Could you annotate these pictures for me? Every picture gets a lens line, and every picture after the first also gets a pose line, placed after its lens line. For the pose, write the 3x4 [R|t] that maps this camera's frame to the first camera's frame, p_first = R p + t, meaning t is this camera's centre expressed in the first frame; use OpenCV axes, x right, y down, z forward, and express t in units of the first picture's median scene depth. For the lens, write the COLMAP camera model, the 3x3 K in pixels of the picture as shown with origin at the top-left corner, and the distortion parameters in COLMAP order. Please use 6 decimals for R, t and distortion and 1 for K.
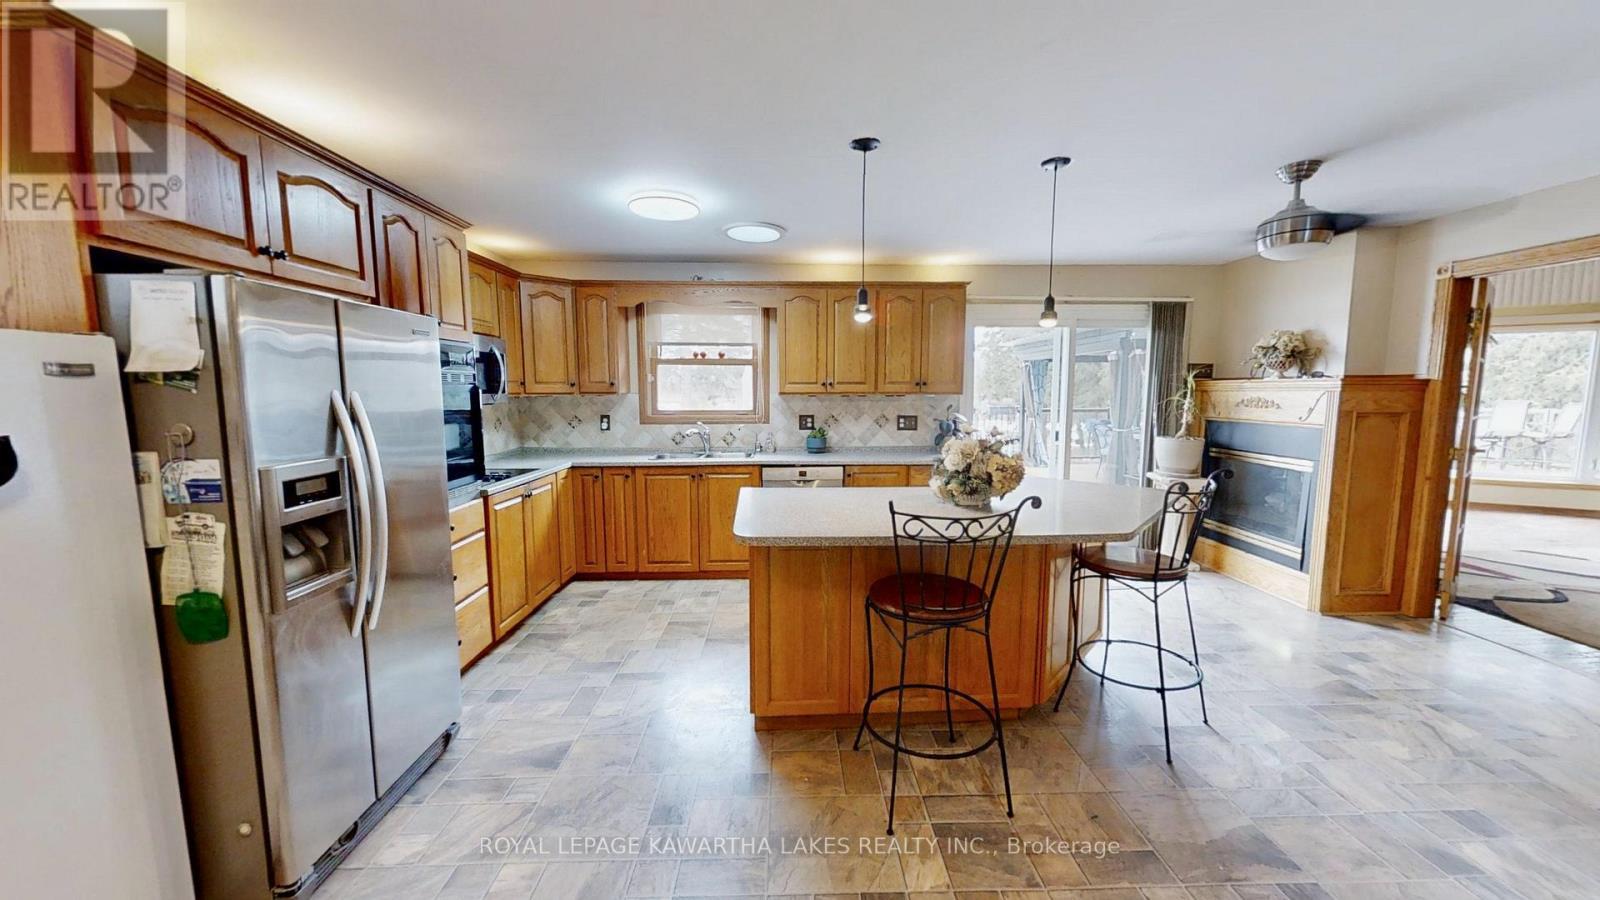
lens RADIAL K [[598.3, 0, 800.0], [0, 598.3, 450.0], [0, 0, 1]] dist [-0.000103, -0.000006]
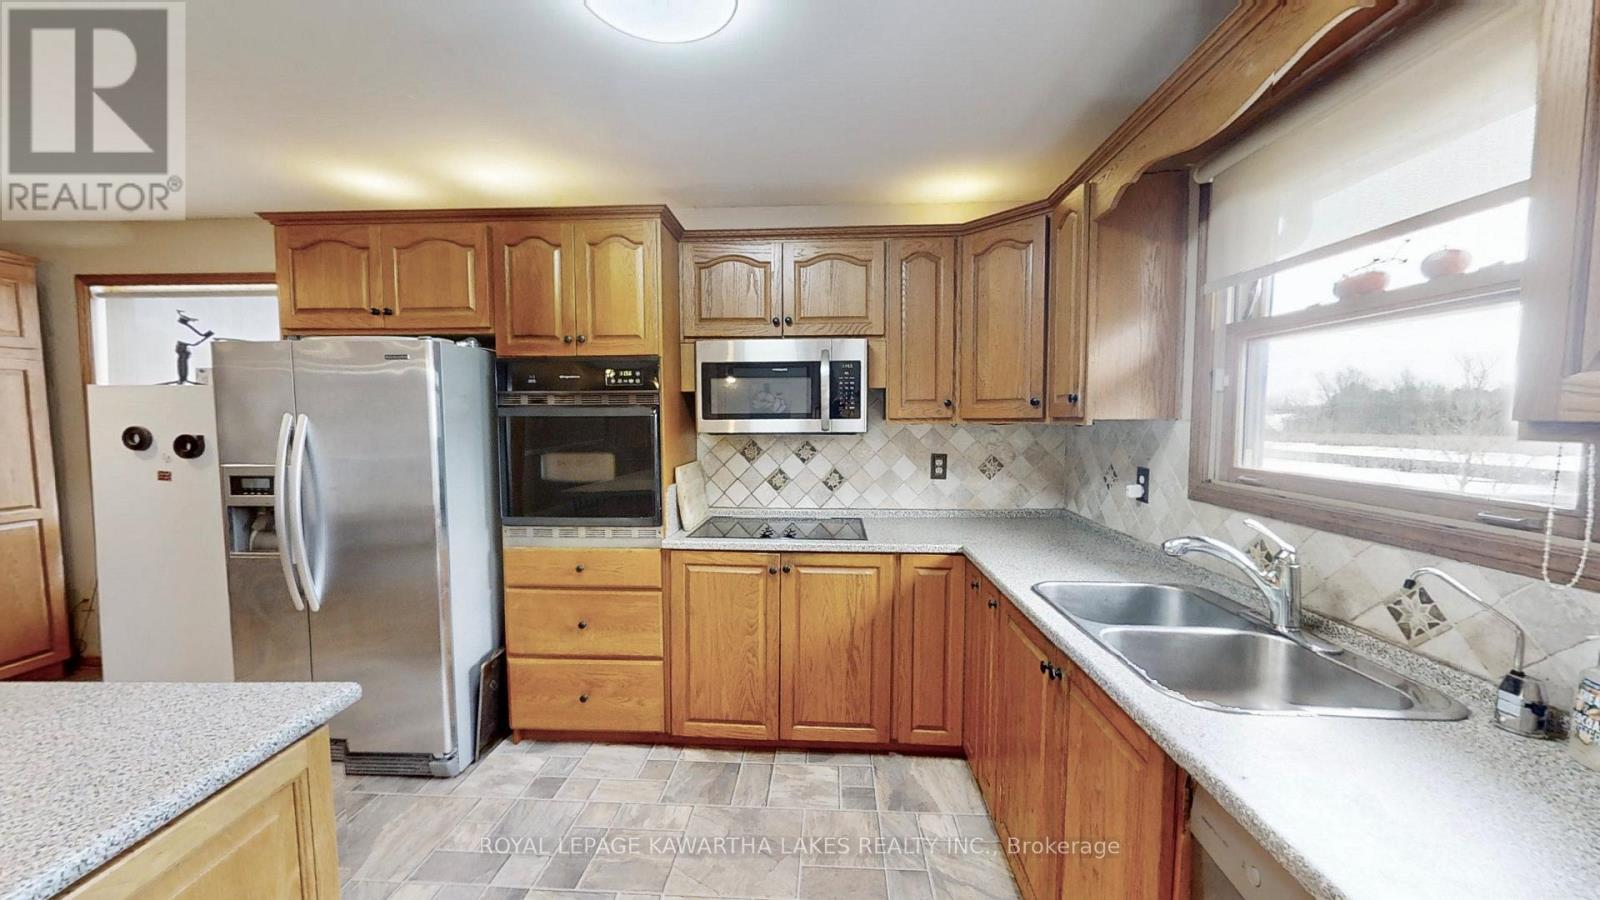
lens RADIAL K [[575.5, 0, 799.9], [0, 575.5, 458.4], [0, 0, 1]] dist [0.000328, -0.000093]
pose [[-0.079898, 0.071366, -0.994245, 0.140490], [-0.099898, 0.991839, 0.079221, -0.082113], [0.991785, 0.105653, -0.072117, 0.852860]]
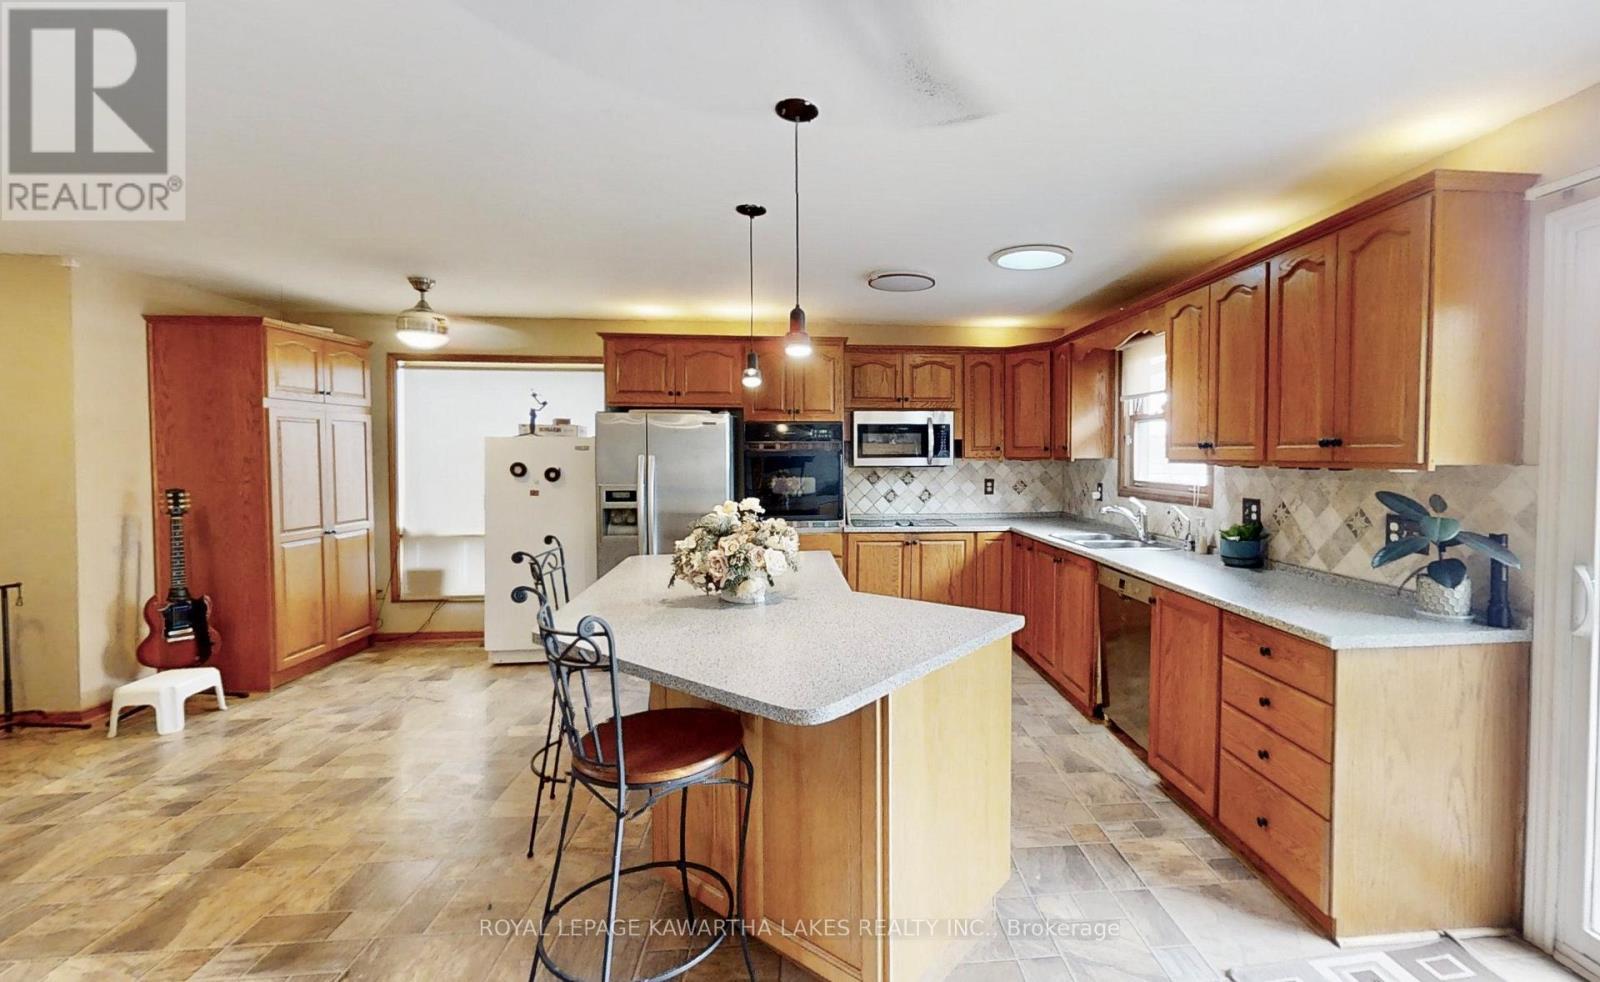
lens RADIAL K [[685.7, 0, 869.3], [0, 685.7, 486.4], [0, 0, 1]] dist [-0.000054, 0.000120]
pose [[0.079674, 0.049069, -0.995613, 0.715491], [-0.102093, 0.993937, 0.040816, -0.067024], [0.991579, 0.098393, 0.084201, 0.640284]]
